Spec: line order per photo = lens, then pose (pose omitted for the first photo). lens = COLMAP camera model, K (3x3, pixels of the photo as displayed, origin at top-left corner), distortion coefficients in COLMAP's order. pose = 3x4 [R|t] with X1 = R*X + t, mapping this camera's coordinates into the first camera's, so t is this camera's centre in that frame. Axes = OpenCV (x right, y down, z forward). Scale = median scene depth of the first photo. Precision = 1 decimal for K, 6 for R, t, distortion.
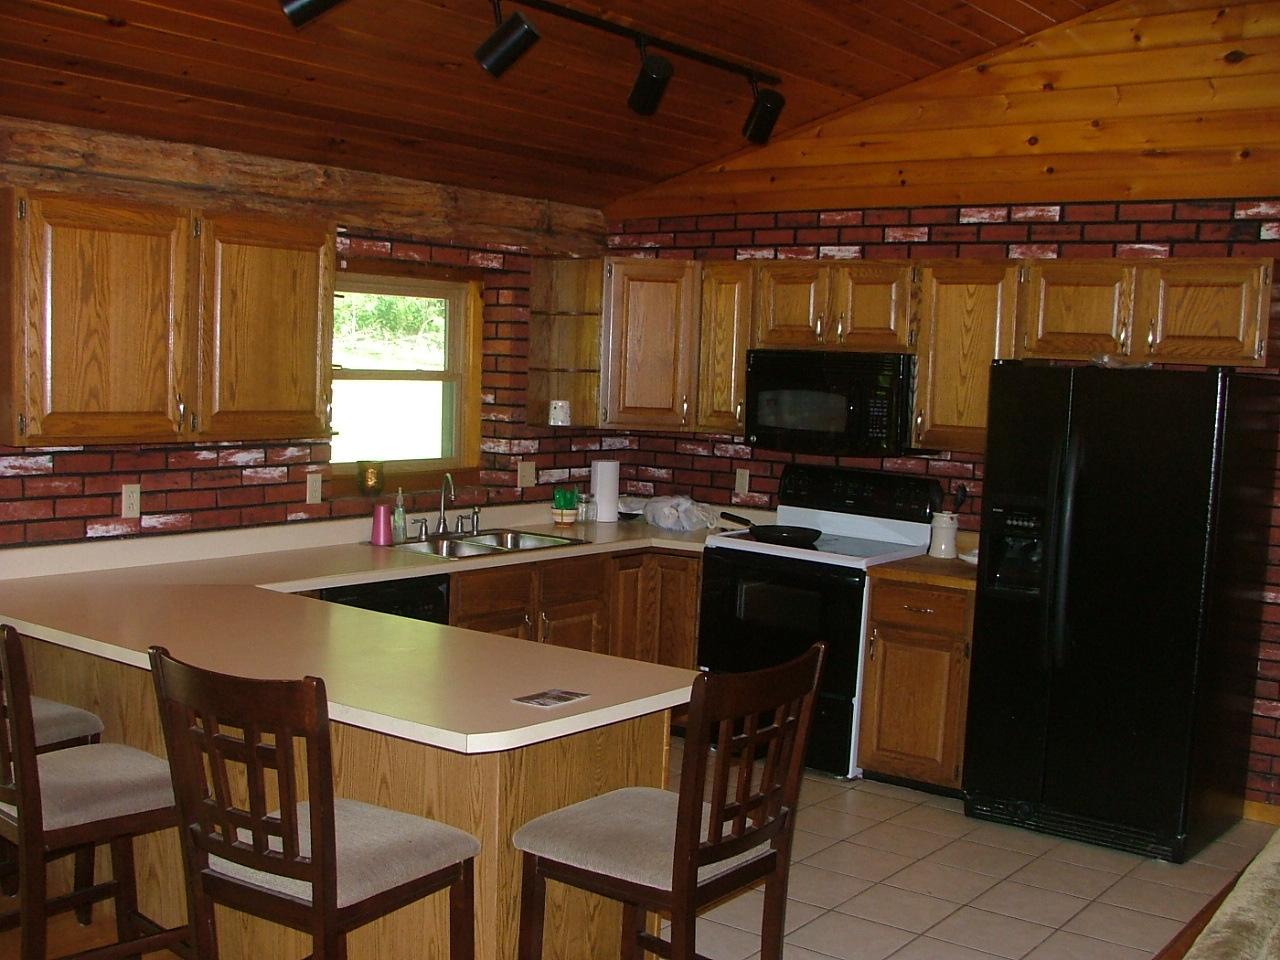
lens RADIAL K [[1425.6, 0, 638.3], [0, 1425.6, 545.9], [0, 0, 1]] dist [-0.221625, 0.323965]
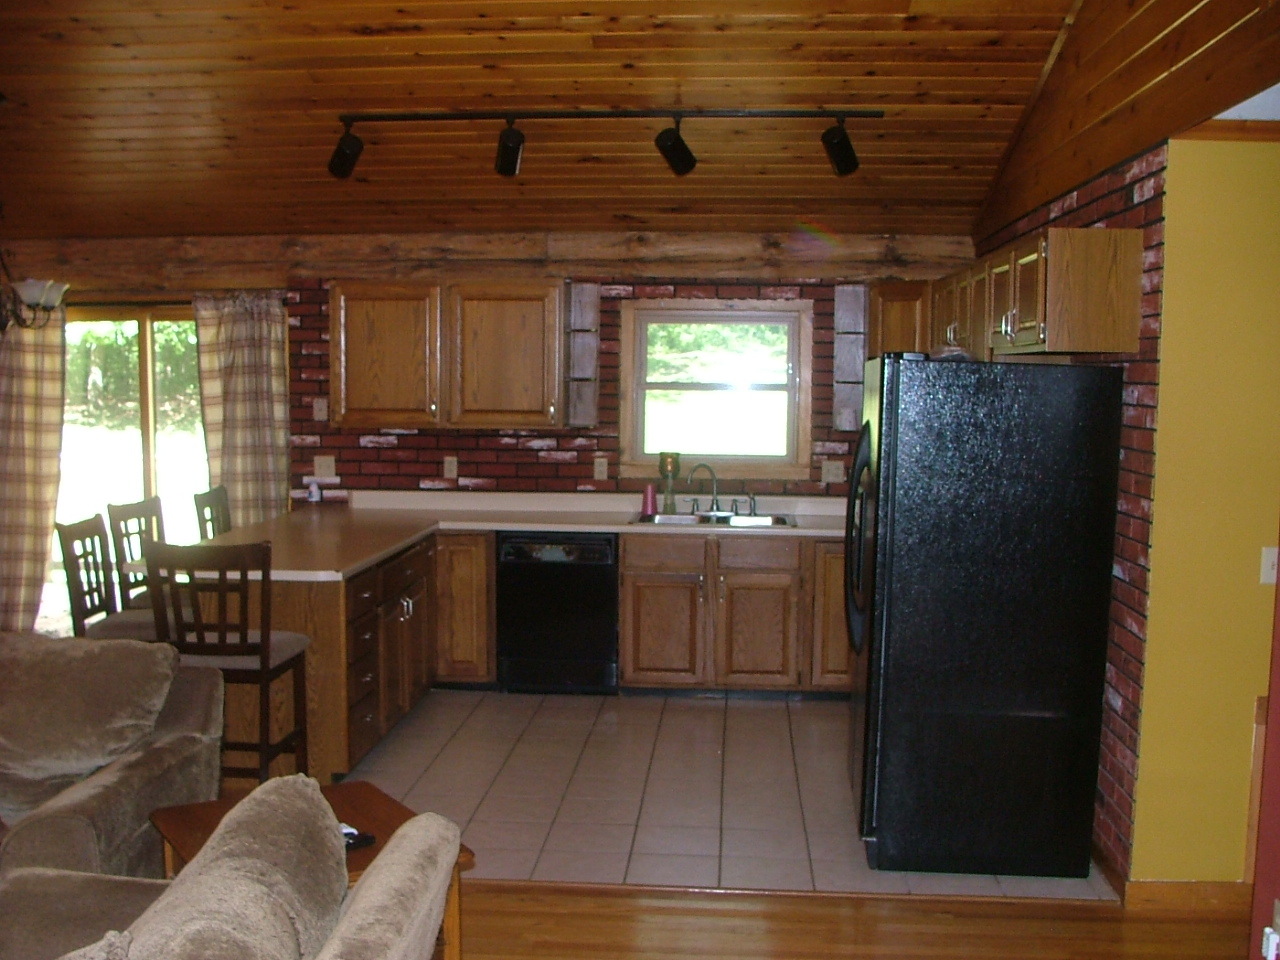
lens RADIAL K [[1425.6, 0, 638.3], [0, 1425.6, 545.9], [0, 0, 1]] dist [-0.221625, 0.323965]
pose [[0.546041, 0.073726, -0.834508, 1.038752], [-0.095237, 0.995125, 0.025600, -0.004988], [0.832327, 0.065497, 0.550401, 0.288681]]
